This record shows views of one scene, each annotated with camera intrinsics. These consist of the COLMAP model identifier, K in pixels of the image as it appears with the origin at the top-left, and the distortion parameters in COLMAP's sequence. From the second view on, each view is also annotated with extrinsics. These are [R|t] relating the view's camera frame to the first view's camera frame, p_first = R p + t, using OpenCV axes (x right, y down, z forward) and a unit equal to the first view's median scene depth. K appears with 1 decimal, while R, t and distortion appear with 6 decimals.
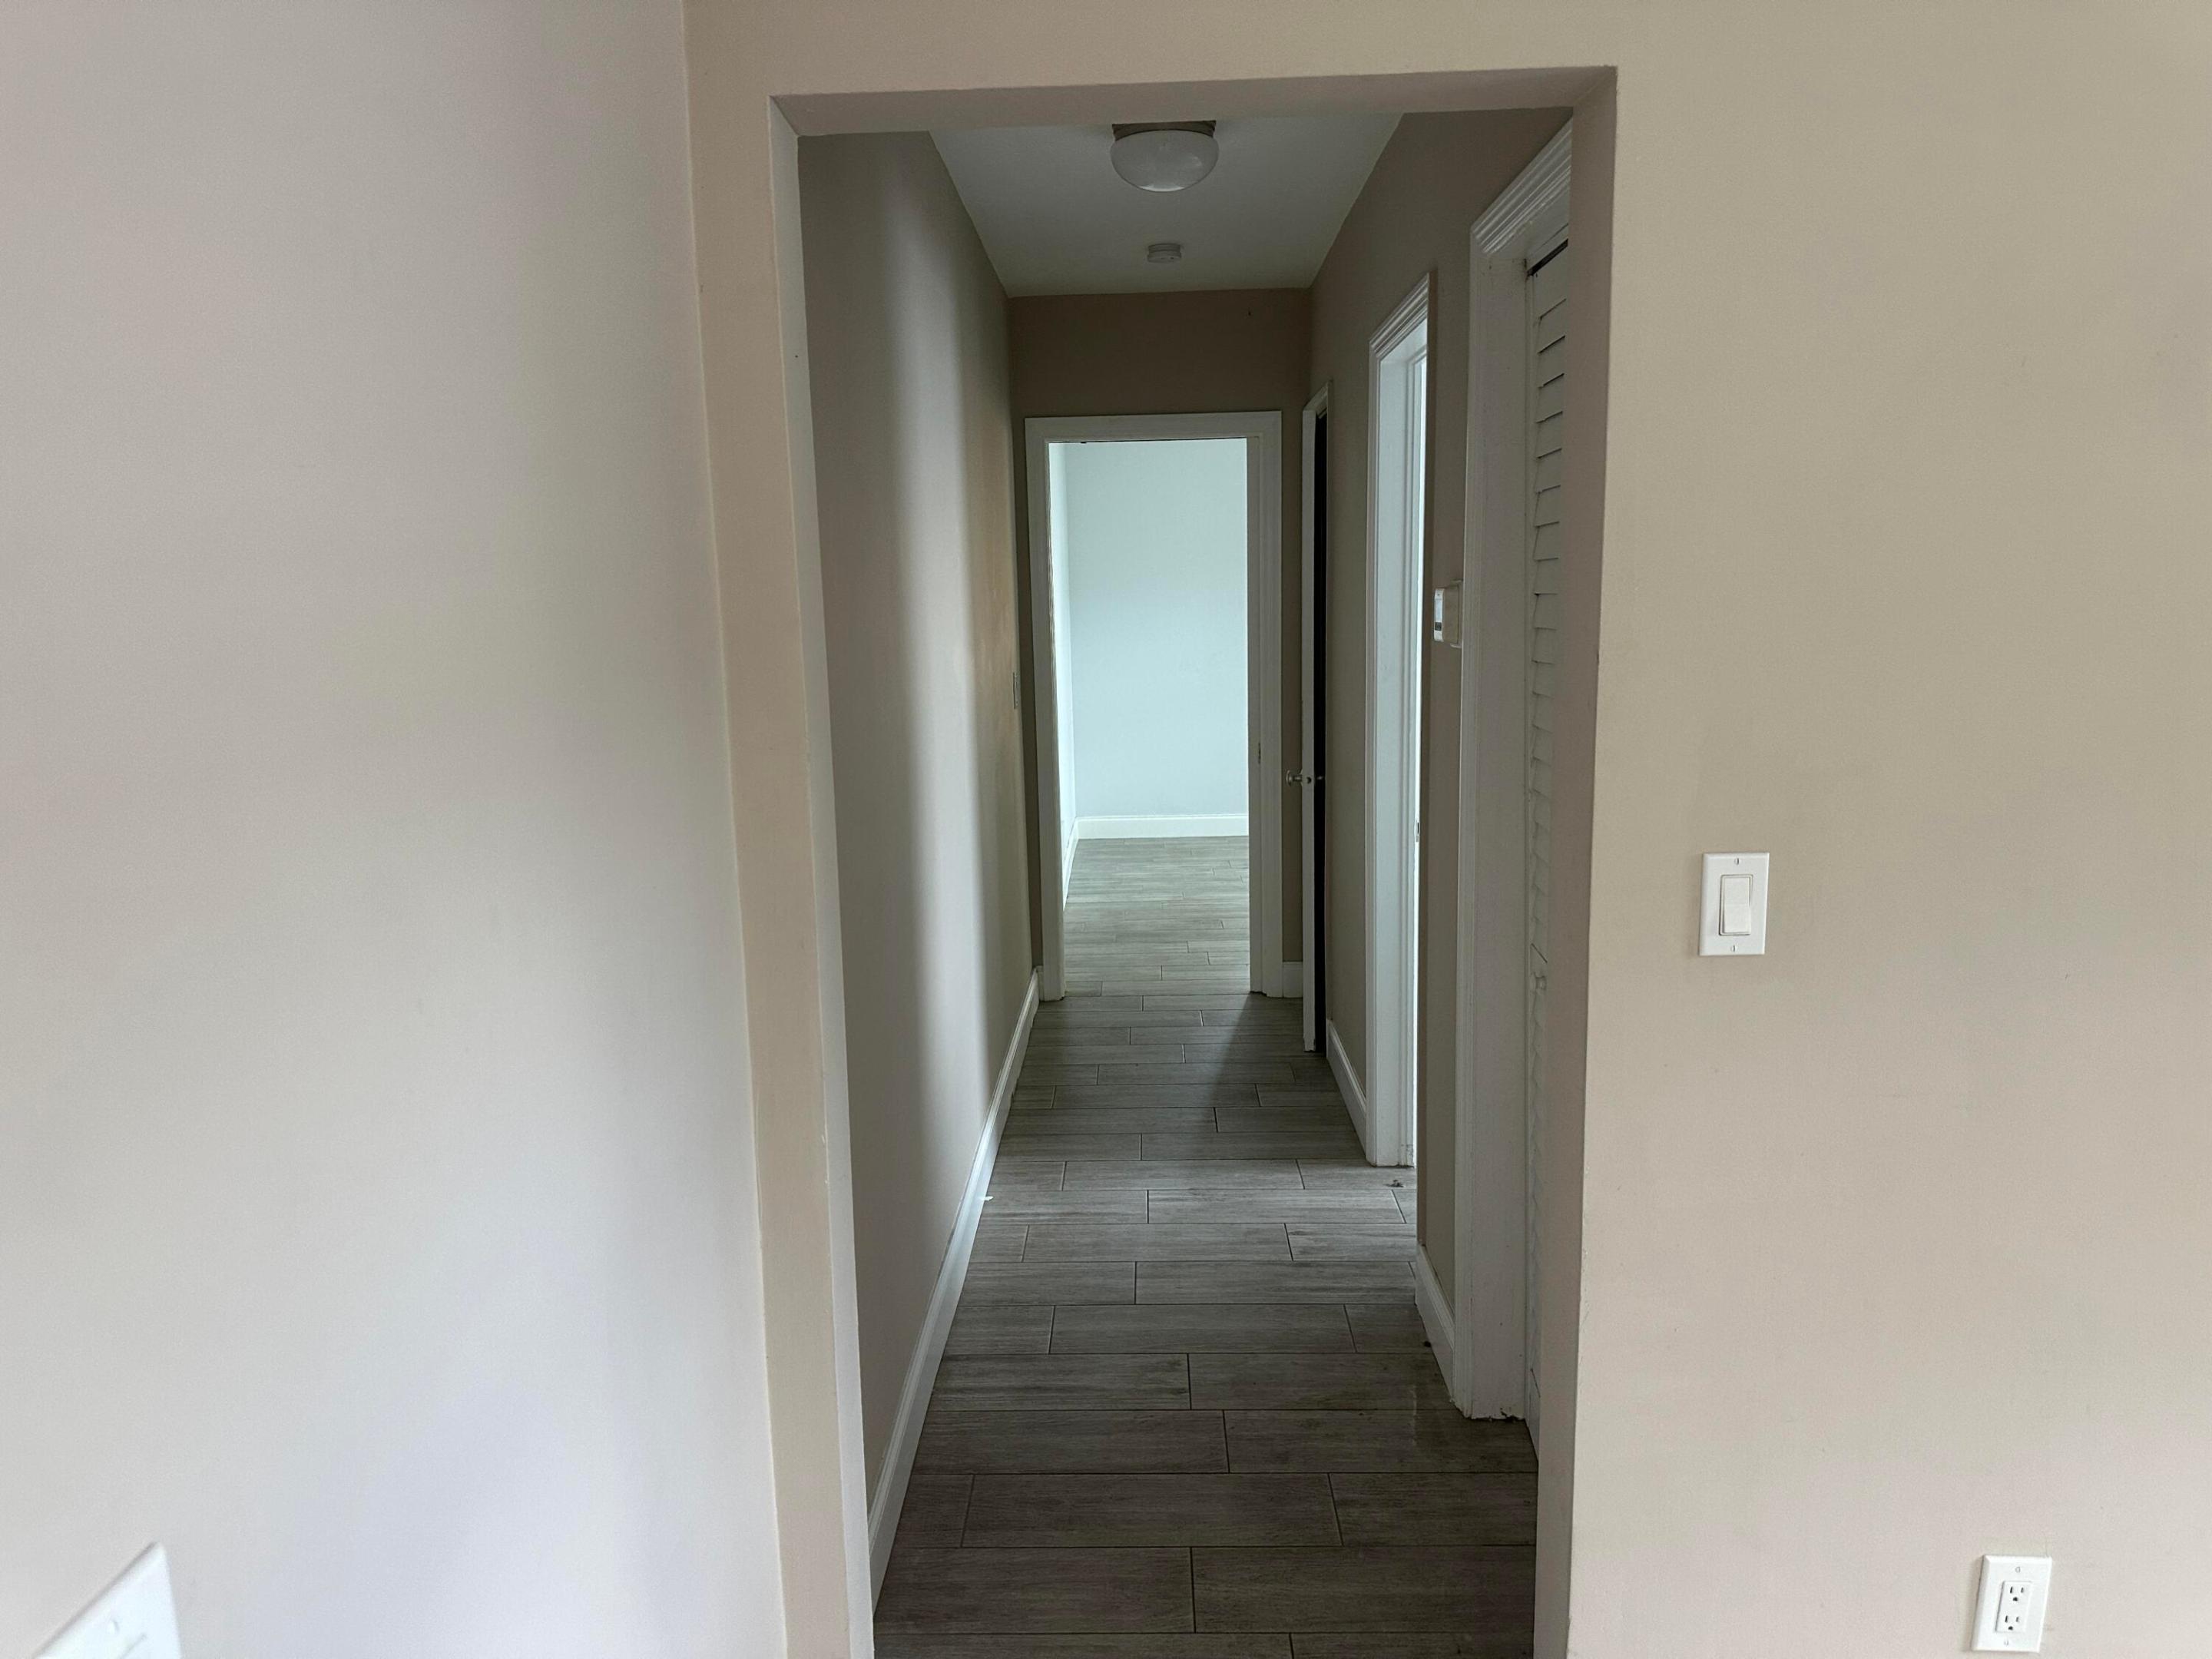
lens RADIAL K [[1535.7, 0, 1060.2], [0, 1535.7, 826.0], [0, 0, 1]] dist [0.001049, -0.000322]
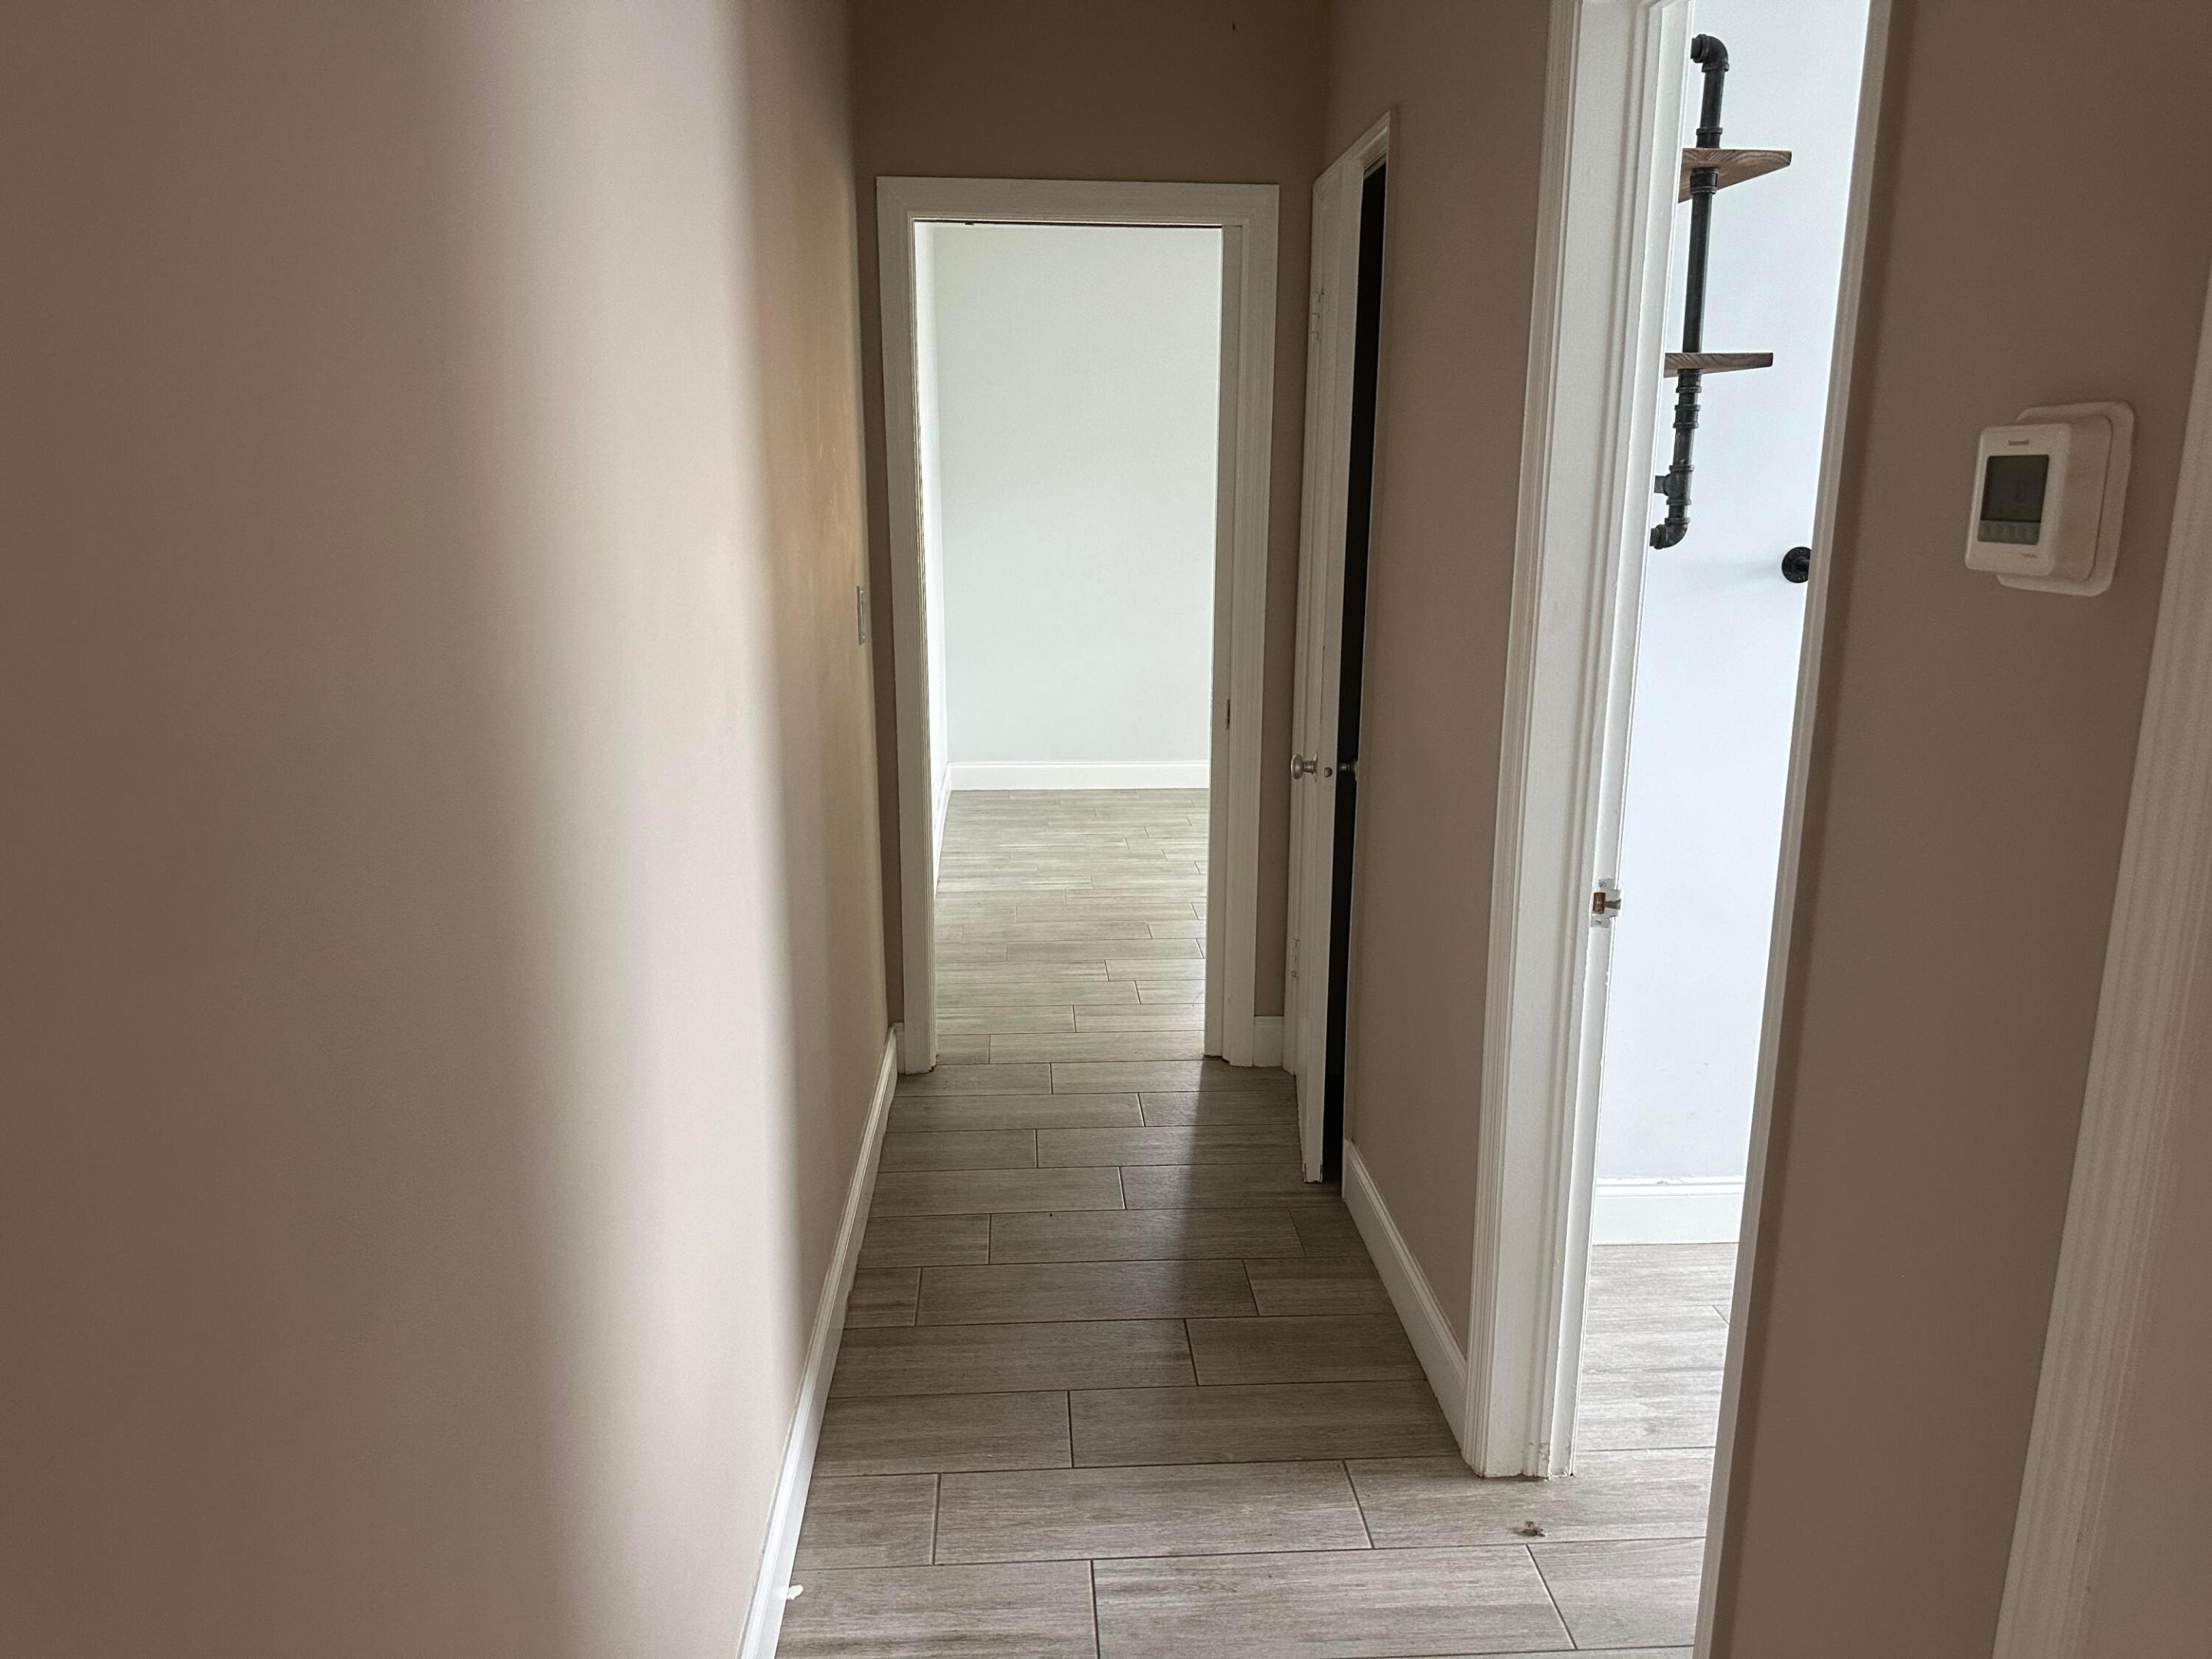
lens RADIAL K [[1547.8, 0, 1106.0], [0, 1547.8, 829.5], [0, 0, 1]] dist [0.002013, -0.000365]
pose [[0.993465, 0.002683, 0.114108, -0.000873], [-0.009952, 0.997953, 0.063179, -0.041558], [-0.113704, -0.063901, 0.991457, 0.346748]]
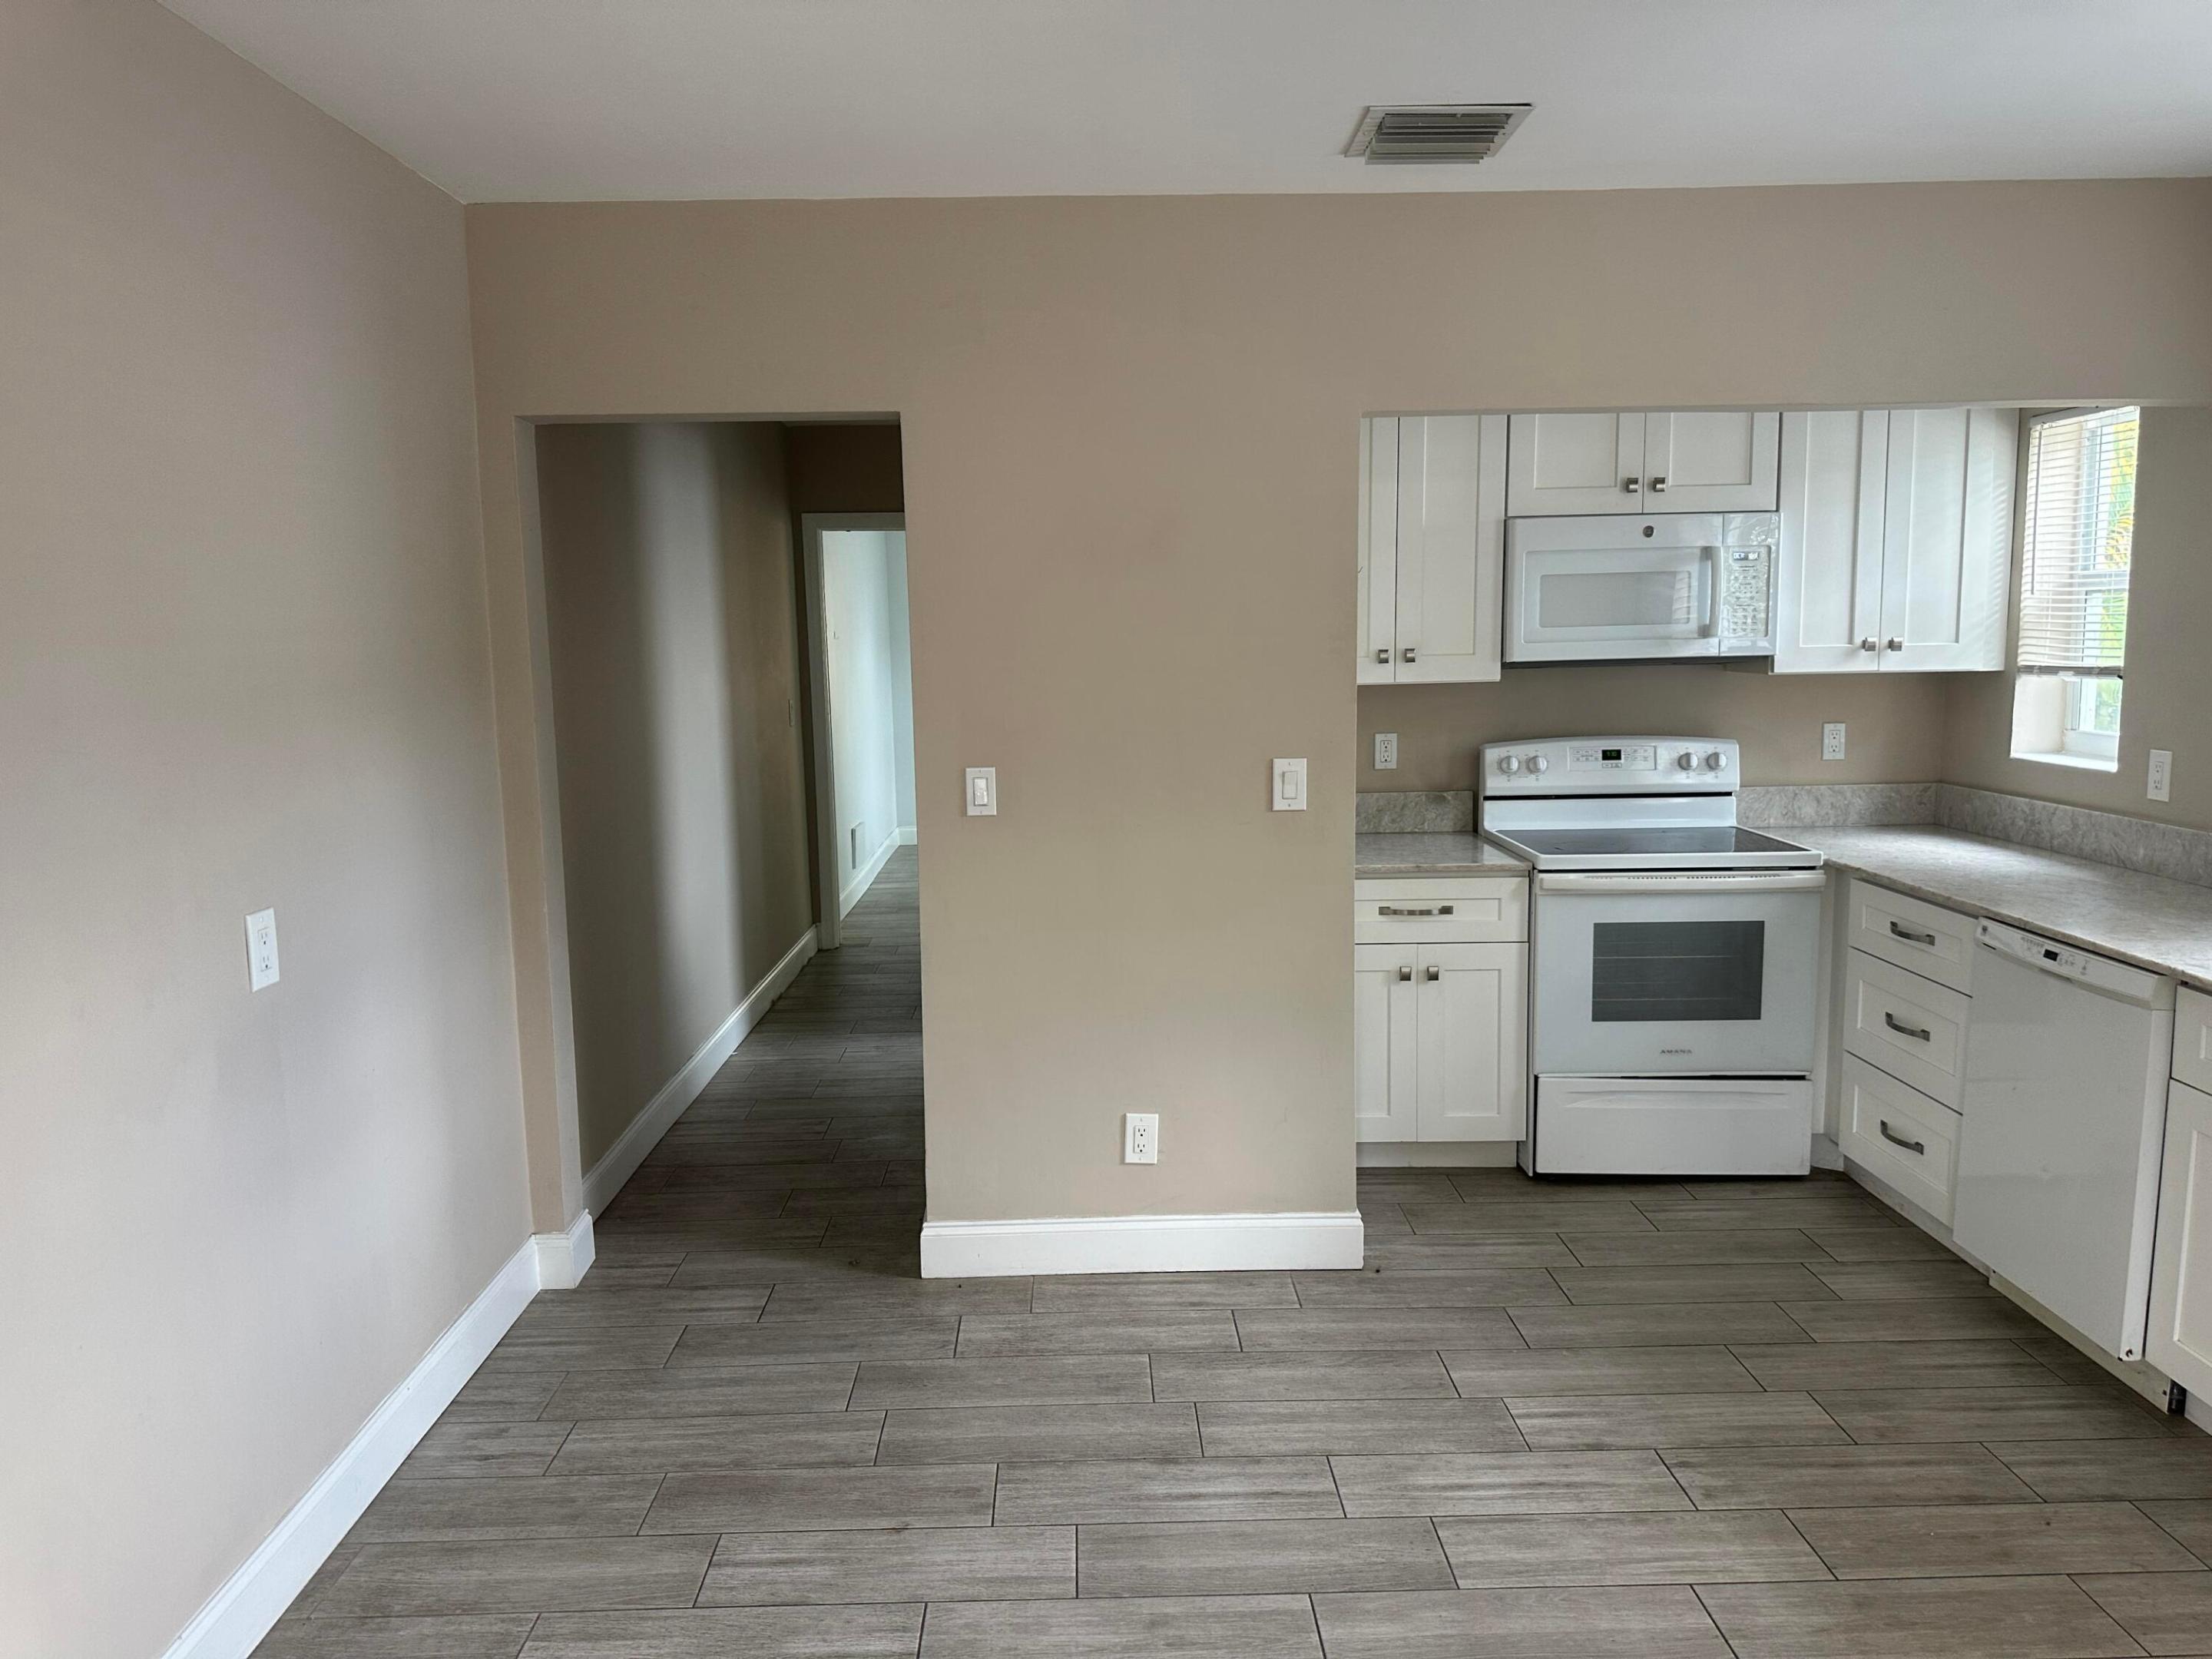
lens RADIAL K [[1547.8, 0, 1106.0], [0, 1547.8, 829.5], [0, 0, 1]] dist [0.002013, -0.000365]
pose [[0.997648, -0.001342, 0.068525, 0.149954], [0.003359, 0.999564, -0.029330, 0.053915], [-0.068456, 0.029492, 0.997218, -0.369315]]
